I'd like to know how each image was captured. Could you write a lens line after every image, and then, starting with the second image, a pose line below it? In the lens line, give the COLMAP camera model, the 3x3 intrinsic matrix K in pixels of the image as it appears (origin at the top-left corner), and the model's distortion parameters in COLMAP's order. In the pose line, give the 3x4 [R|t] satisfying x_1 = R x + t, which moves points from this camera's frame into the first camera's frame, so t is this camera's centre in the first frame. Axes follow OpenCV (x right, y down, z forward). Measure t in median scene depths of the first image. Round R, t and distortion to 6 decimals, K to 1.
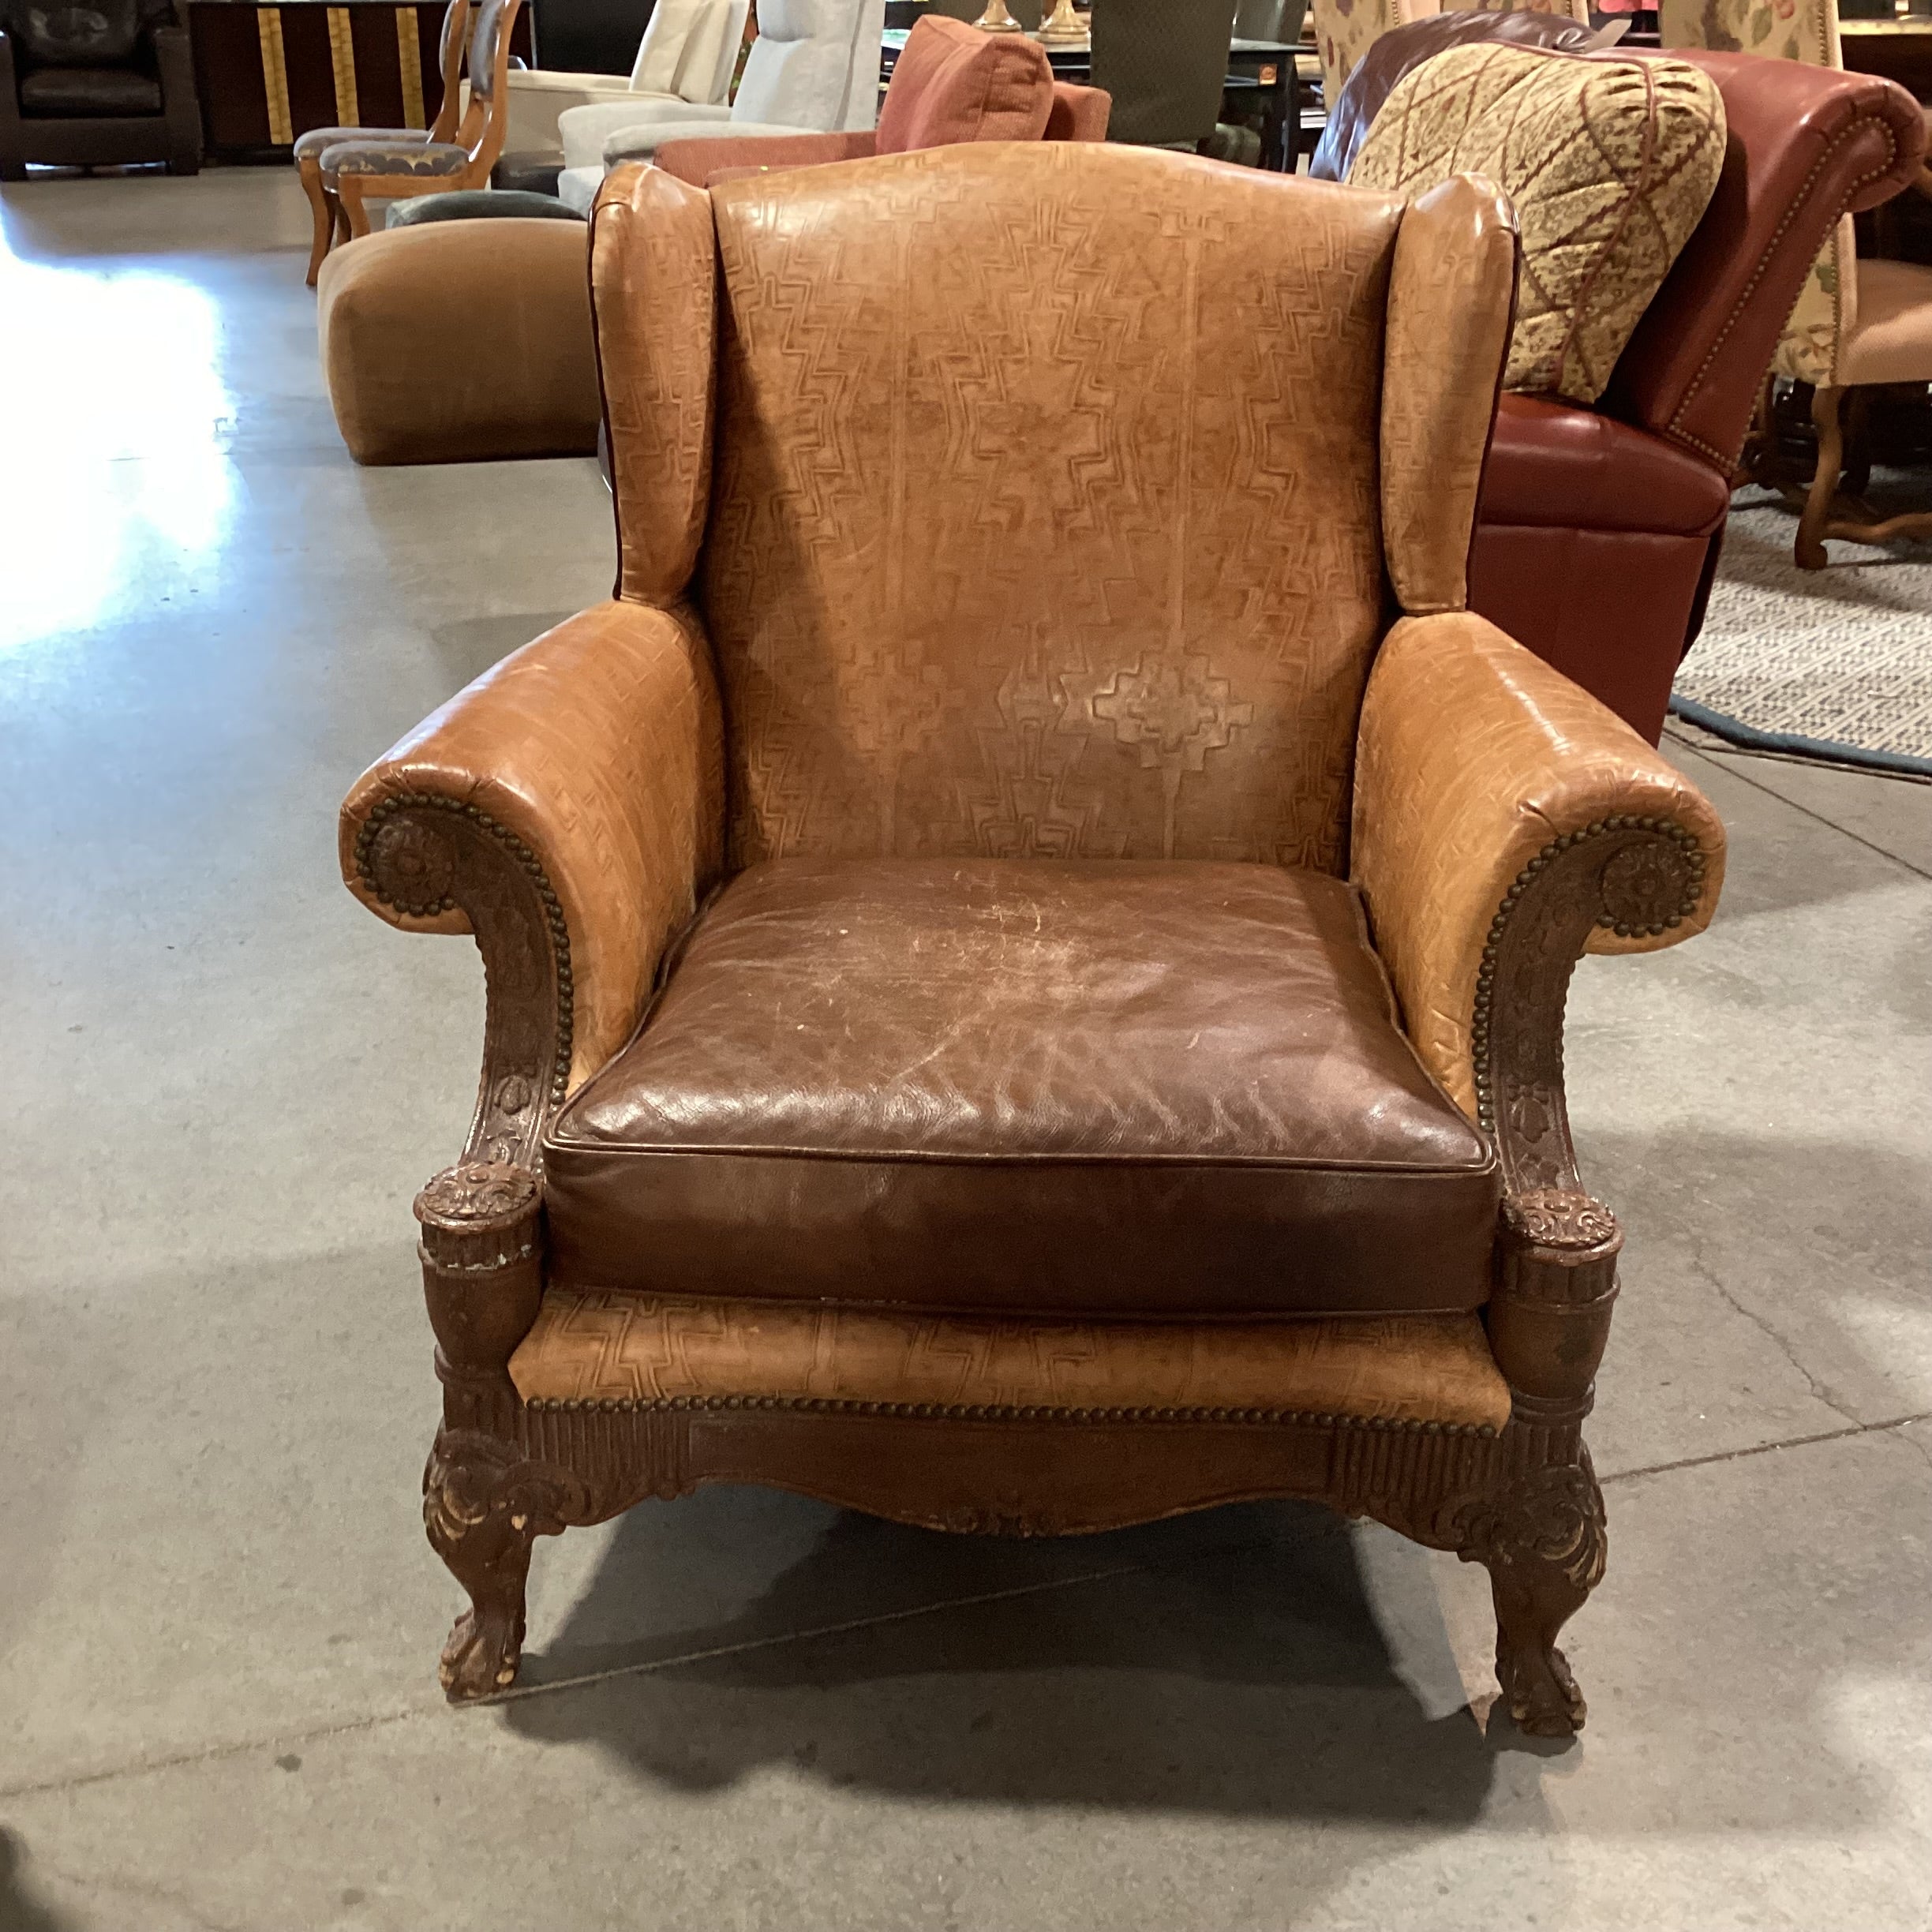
lens RADIAL K [[2323.5, 0, 964.2], [0, 2323.5, 955.4], [0, 0, 1]] dist [0.136121, -0.302055]
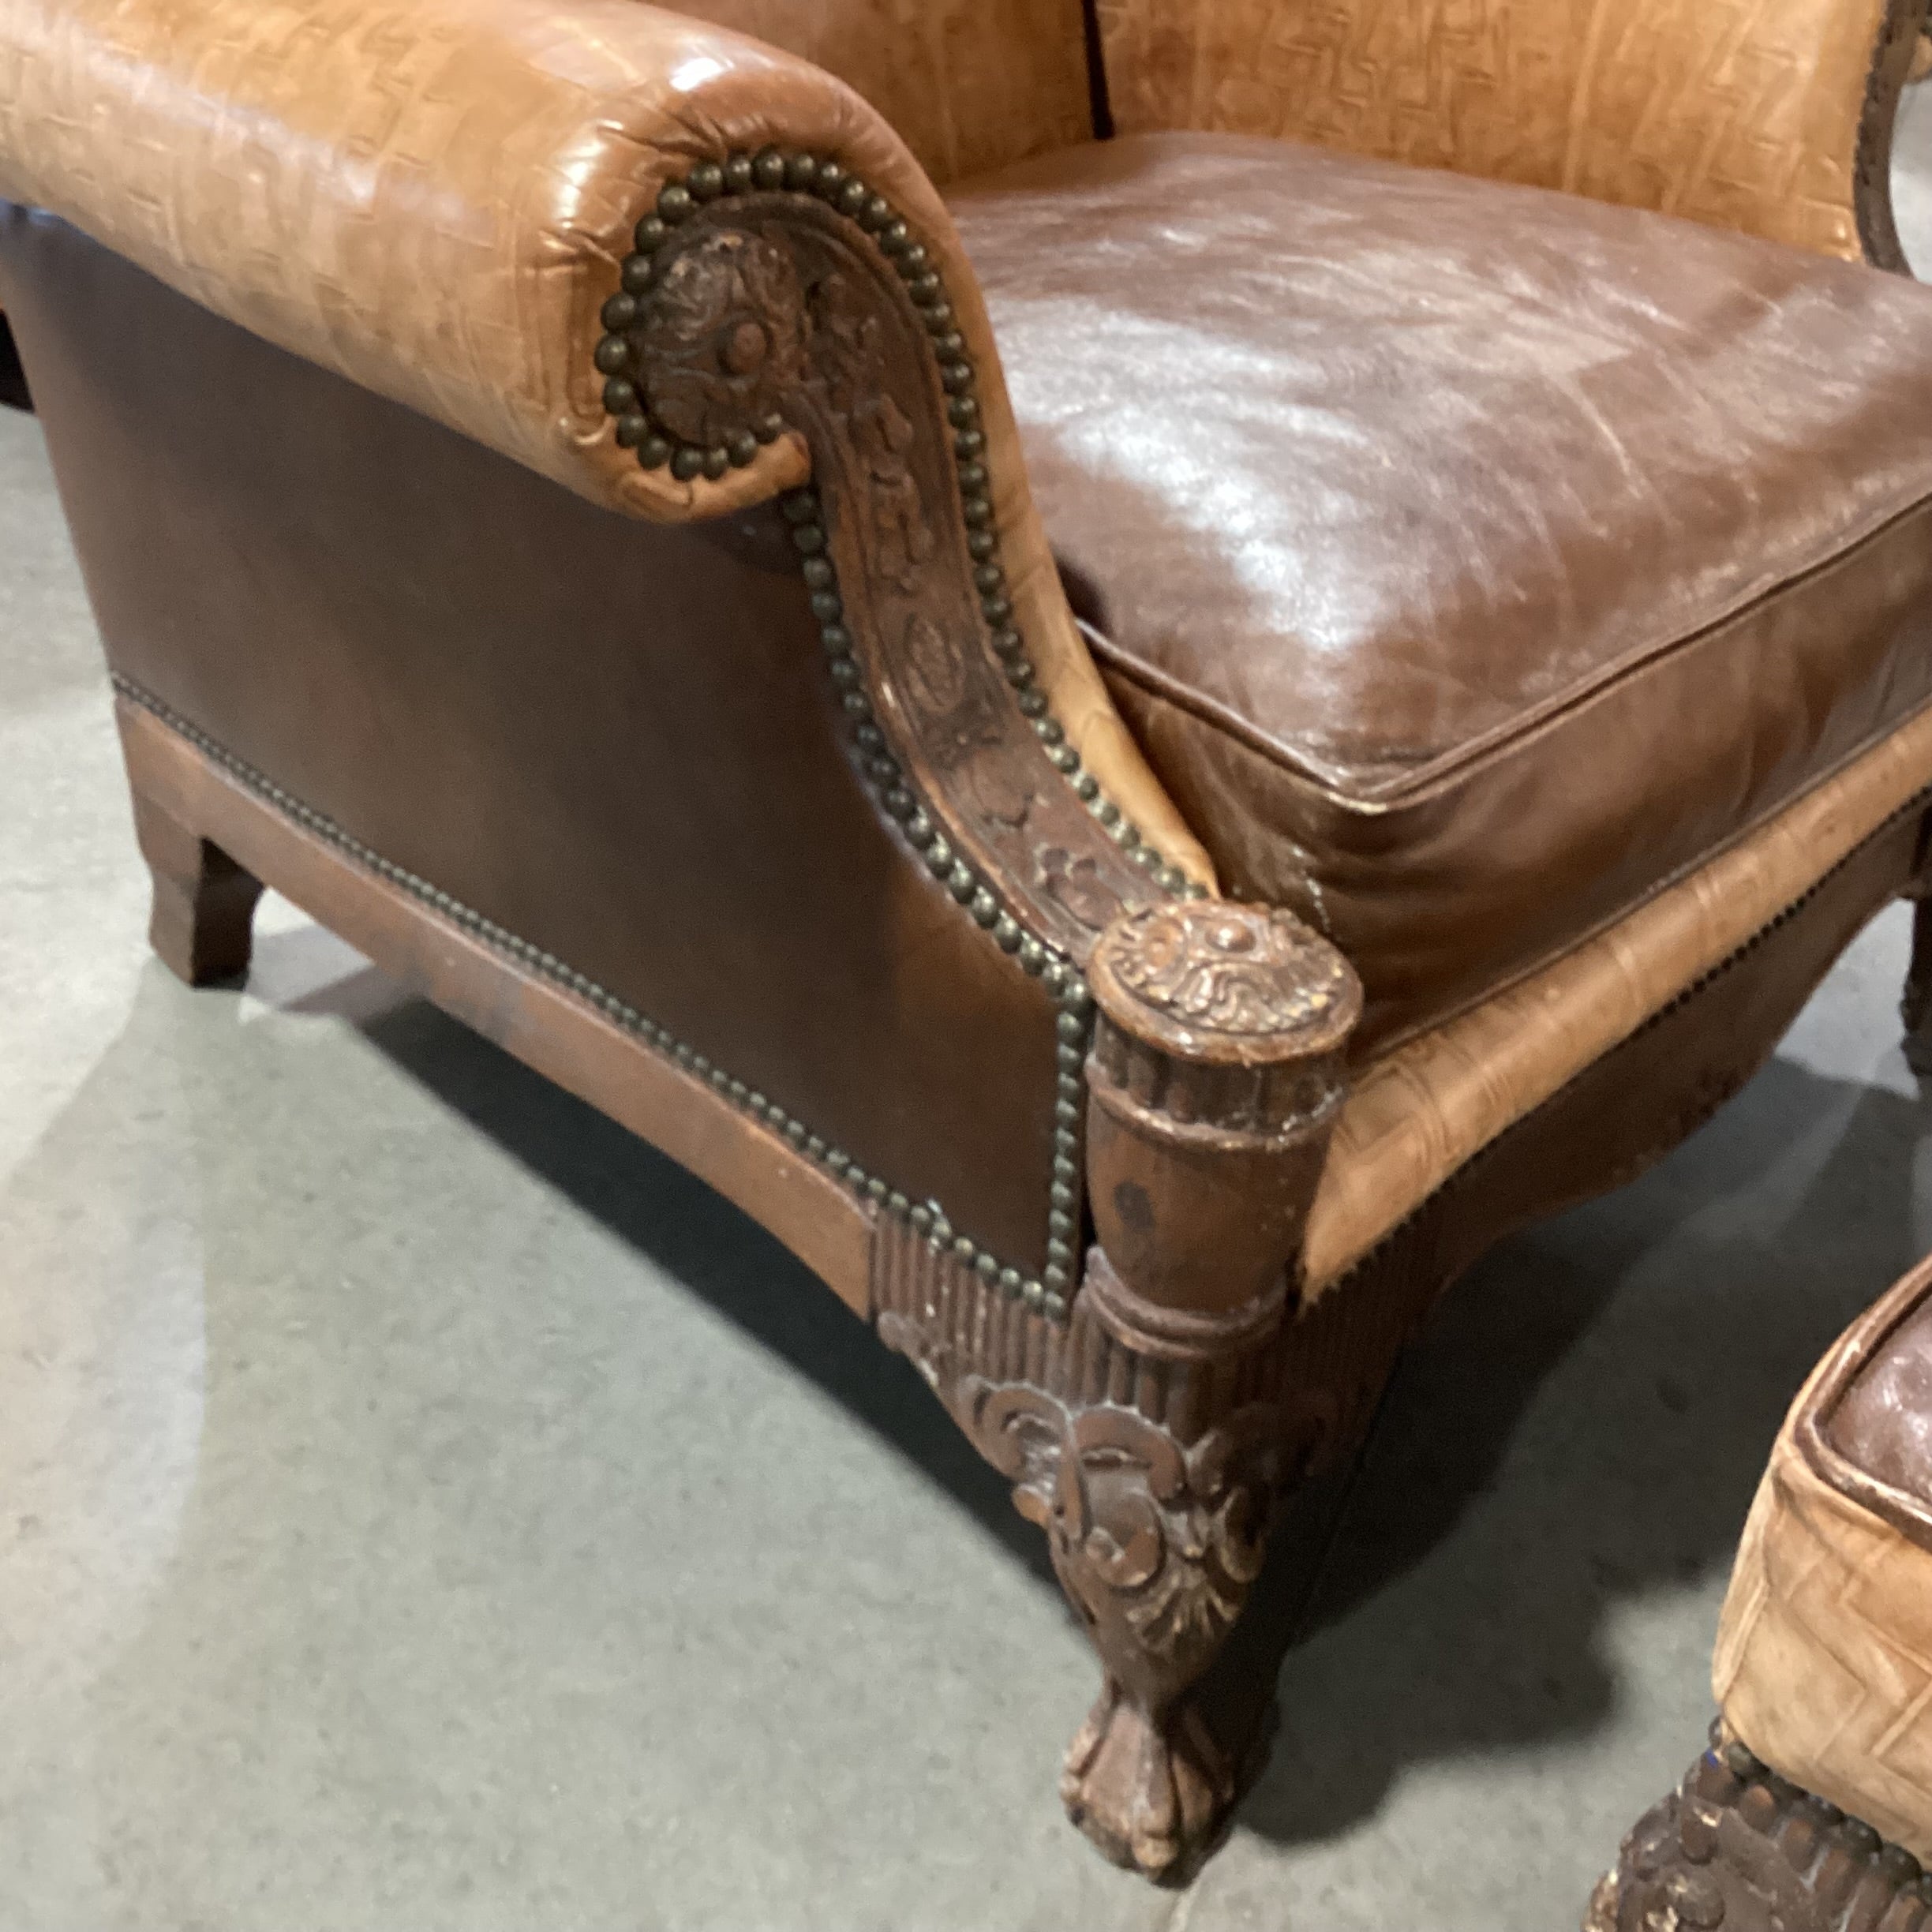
lens RADIAL K [[2360.5, 0, 966.0], [0, 2360.5, 966.0], [0, 0, 1]] dist [0.122898, -0.317195]
pose [[0.645661, -0.408073, 0.645444, -0.416299], [0.261985, 0.912312, 0.314723, -0.047864], [-0.717276, -0.034108, 0.695953, 0.536660]]
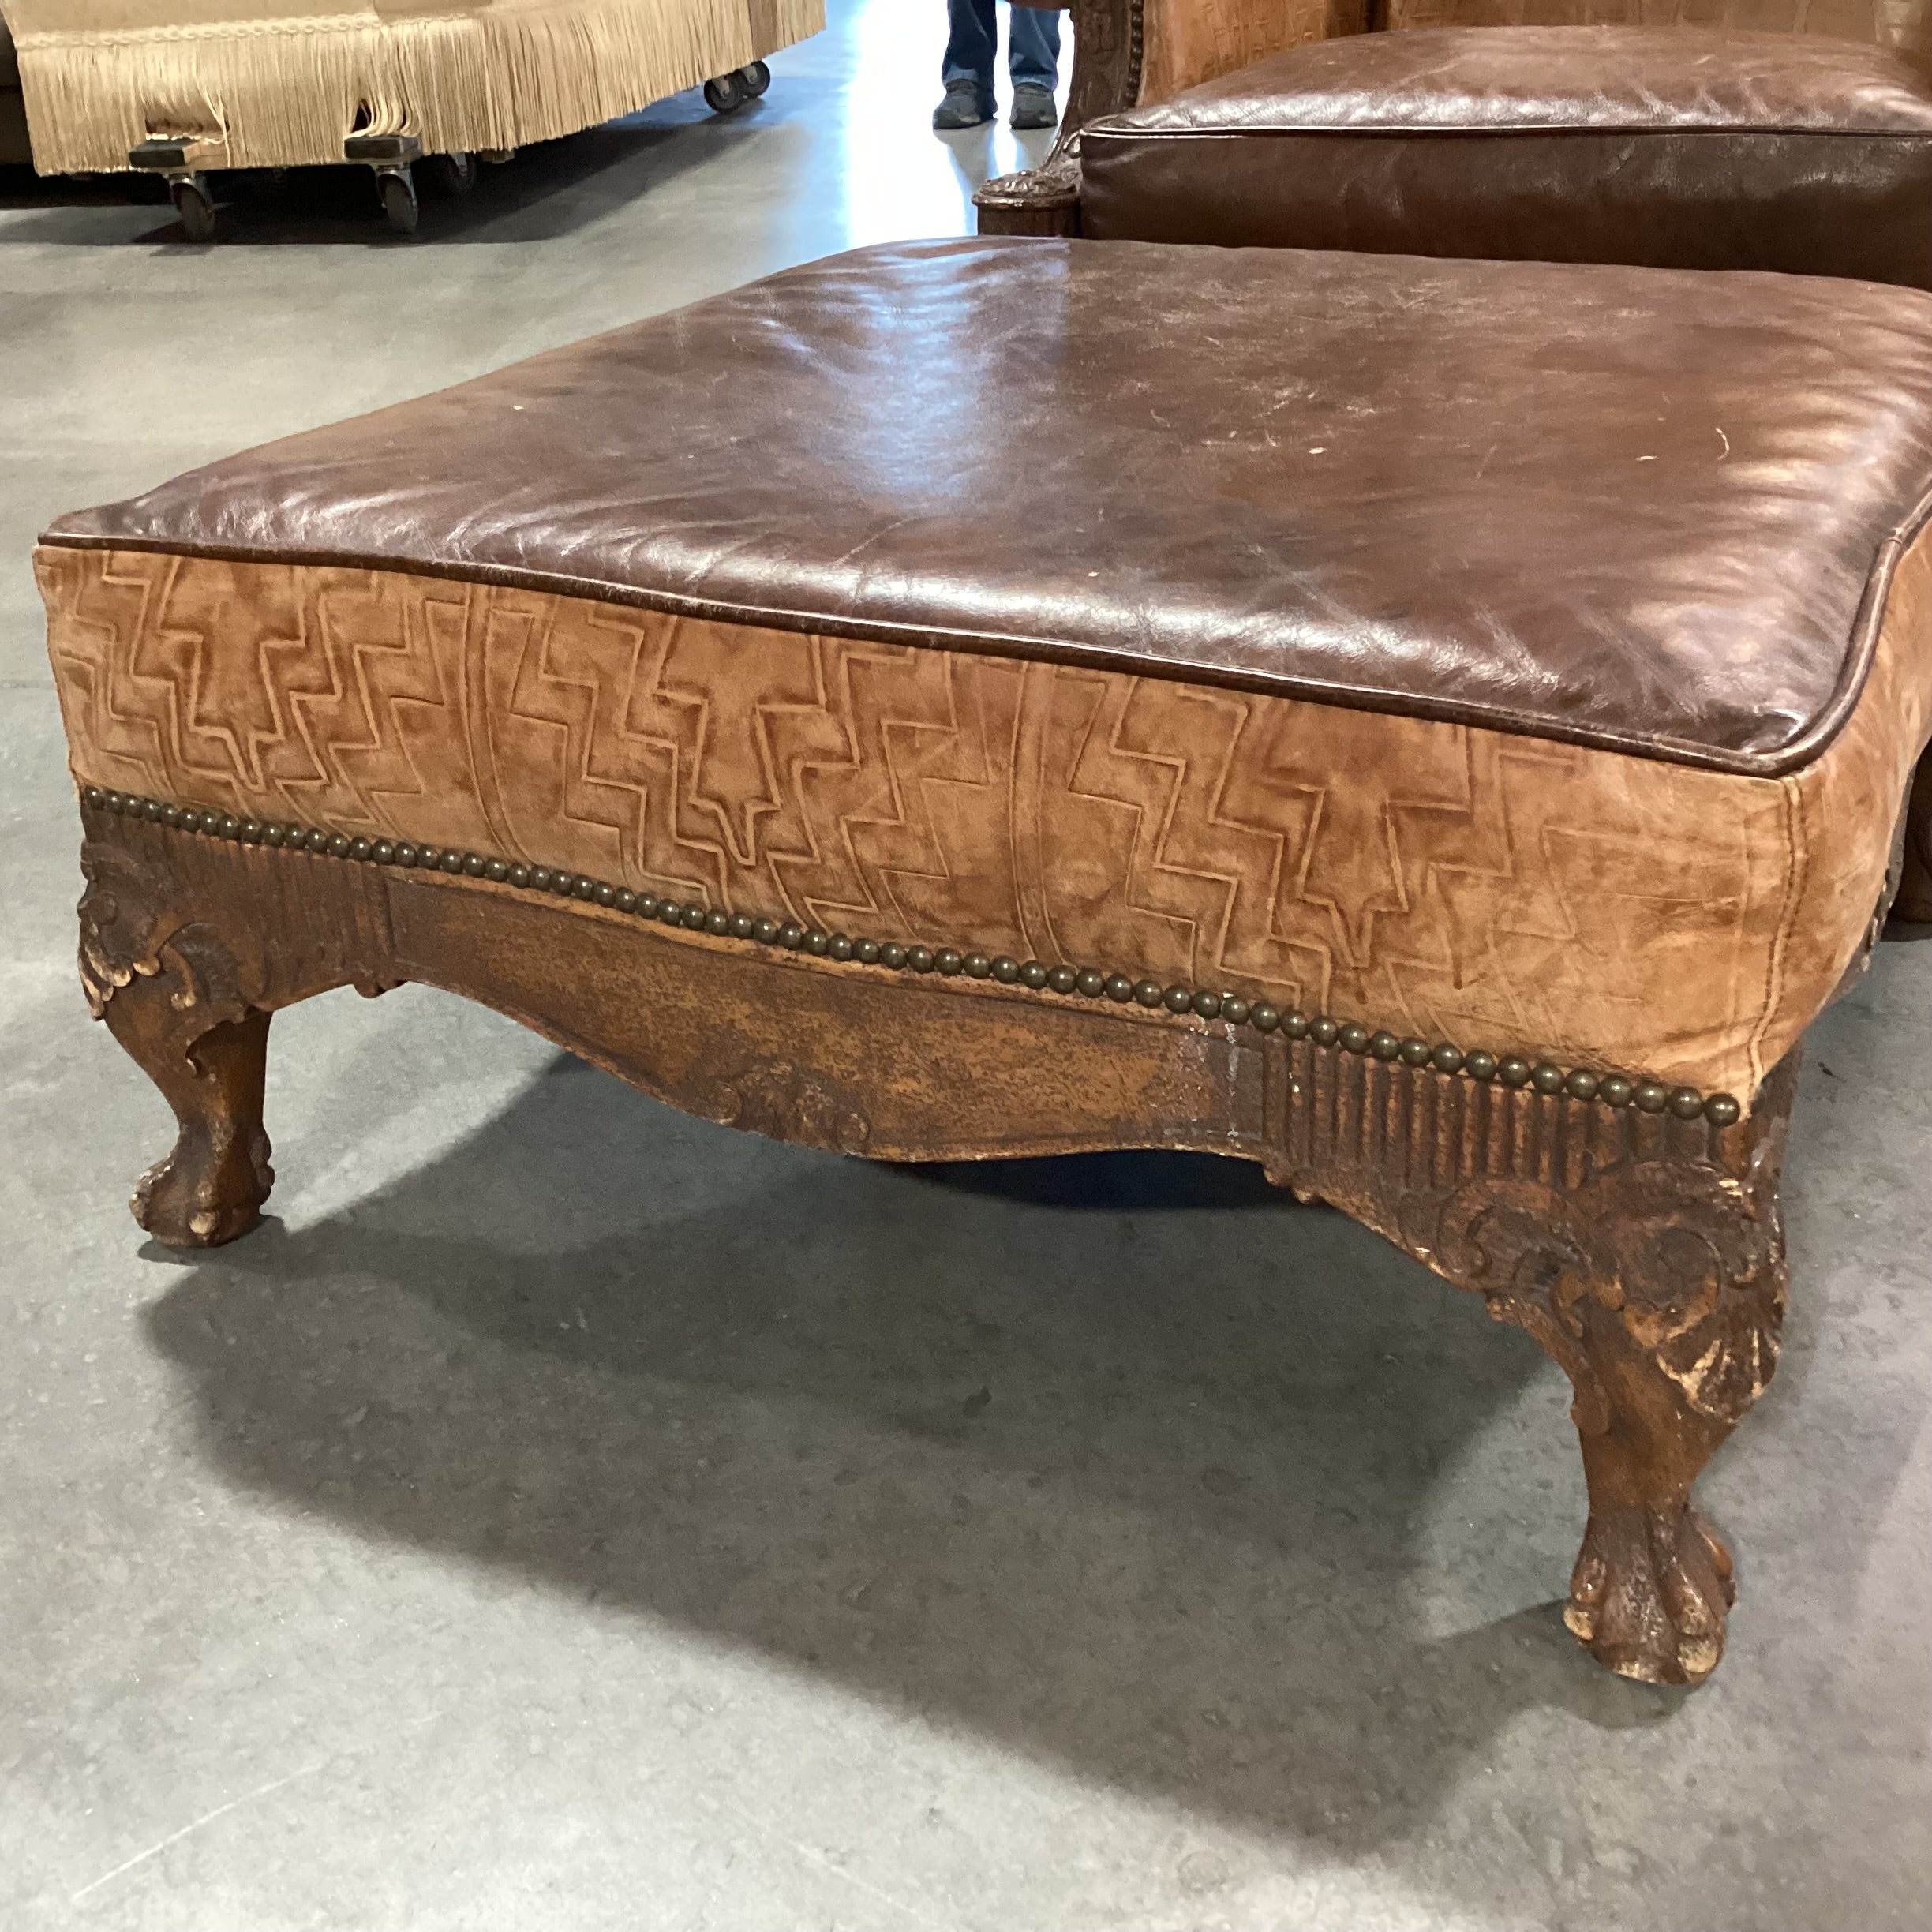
lens RADIAL K [[2323.5, 0, 964.2], [0, 2323.5, 955.4], [0, 0, 1]] dist [0.136121, -0.302055]
pose [[0.922780, 0.130787, -0.362451, 0.174487], [-0.115800, 0.991281, 0.062873, 0.305814], [0.367514, -0.016046, 0.929880, -0.064983]]
